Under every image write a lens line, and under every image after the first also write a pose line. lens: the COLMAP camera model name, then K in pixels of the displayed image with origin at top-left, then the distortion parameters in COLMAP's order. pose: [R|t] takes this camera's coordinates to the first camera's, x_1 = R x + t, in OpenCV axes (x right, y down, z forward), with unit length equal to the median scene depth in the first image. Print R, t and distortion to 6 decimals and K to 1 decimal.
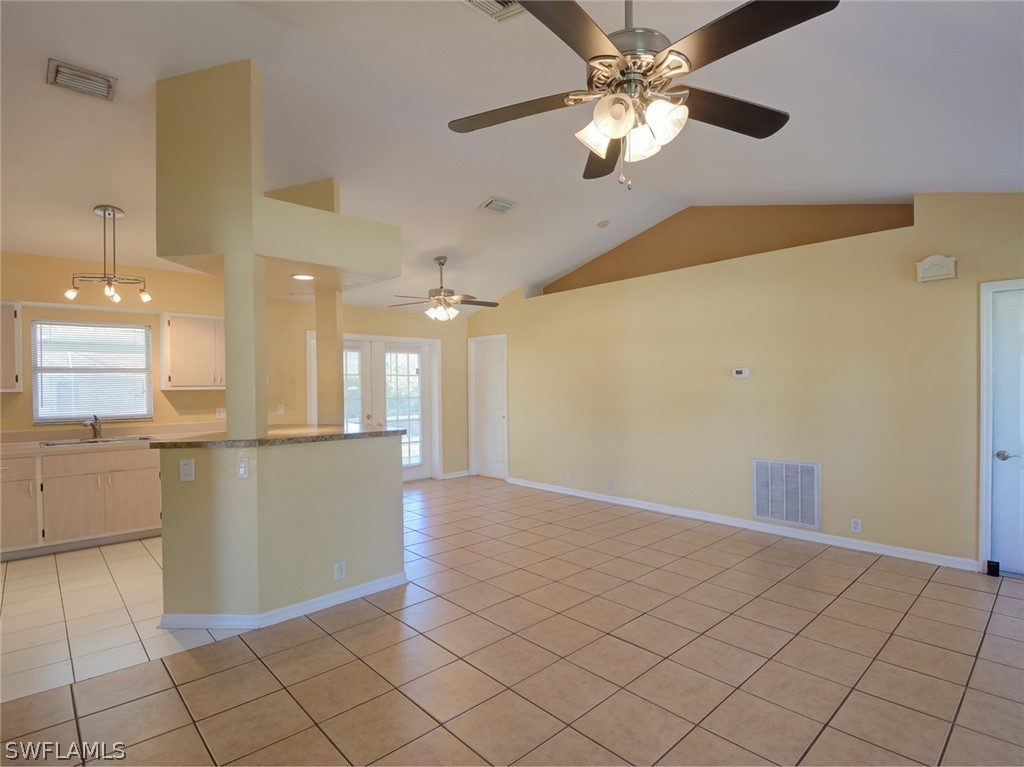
lens RADIAL K [[522.2, 0, 535.6], [0, 522.2, 394.2], [0, 0, 1]] dist [-0.014603, -0.005096]
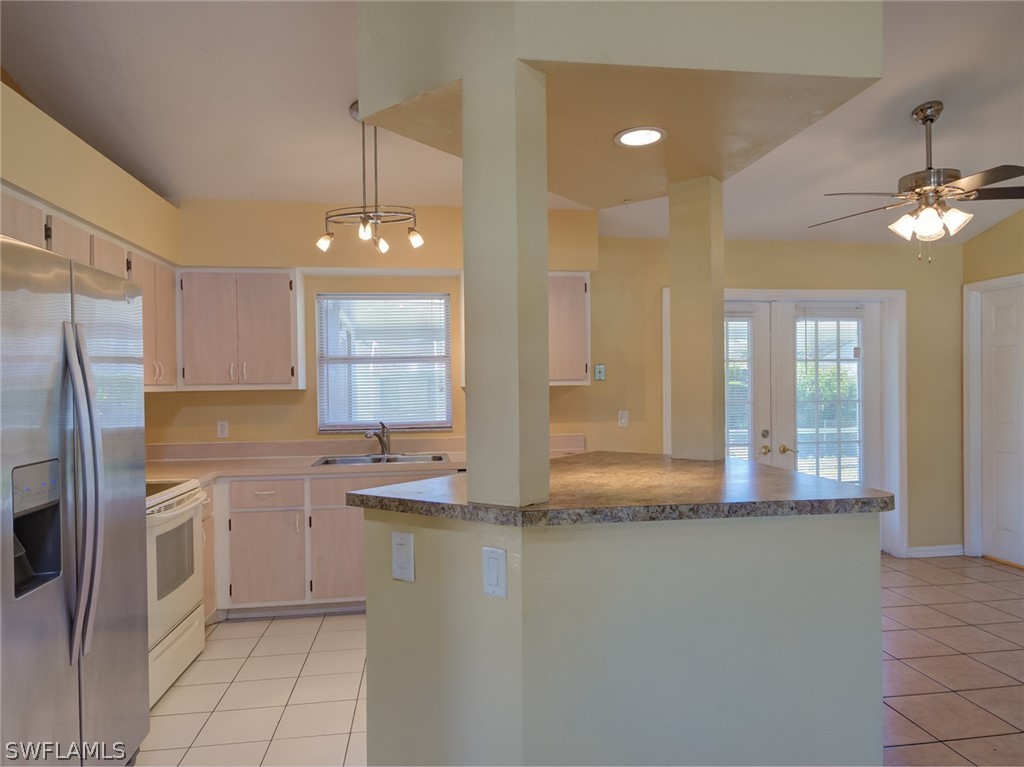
lens RADIAL K [[694.9, 0, 529.3], [0, 694.9, 397.3], [0, 0, 1]] dist [0.021292, -0.001476]
pose [[0.812726, 0.009241, -0.582572, -0.111737], [-0.004364, 0.999943, 0.009772, -0.003505], [0.582629, -0.005400, 0.812720, 0.297099]]
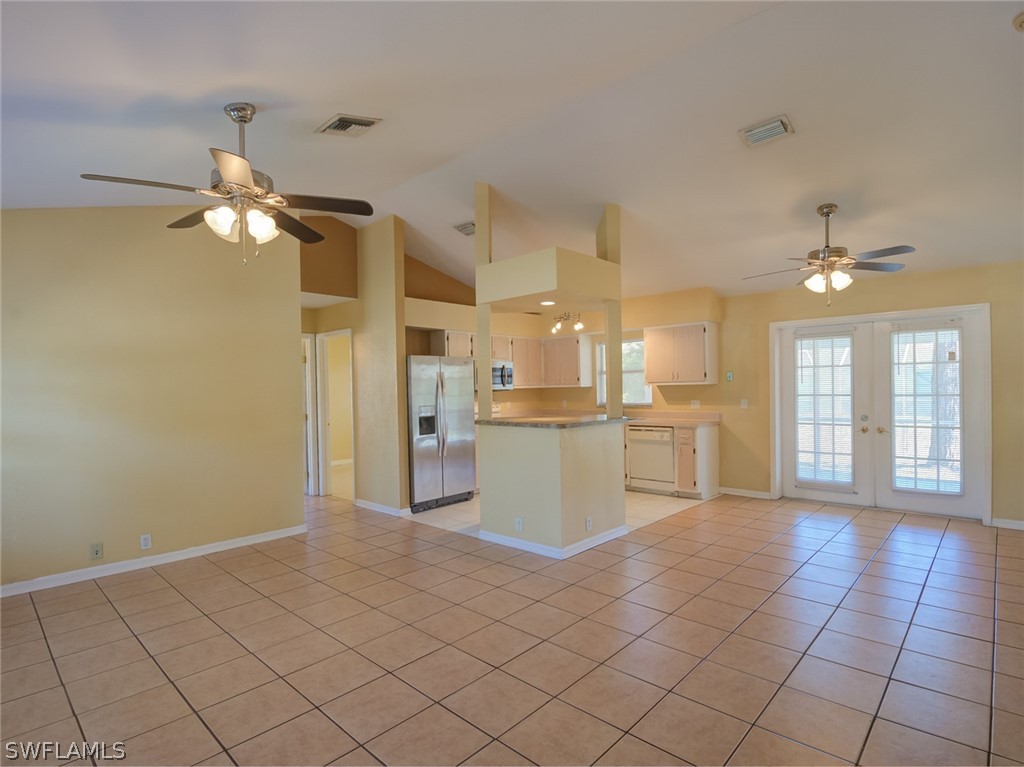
lens RADIAL K [[522.2, 0, 512.3], [0, 522.2, 383.9], [0, 0, 1]] dist [-0.014603, -0.005096]
pose [[0.038056, -0.000236, -0.999276, 0.581523], [0.001146, 0.999999, -0.000192, -0.011063], [0.999275, -0.001138, 0.038056, 0.568355]]
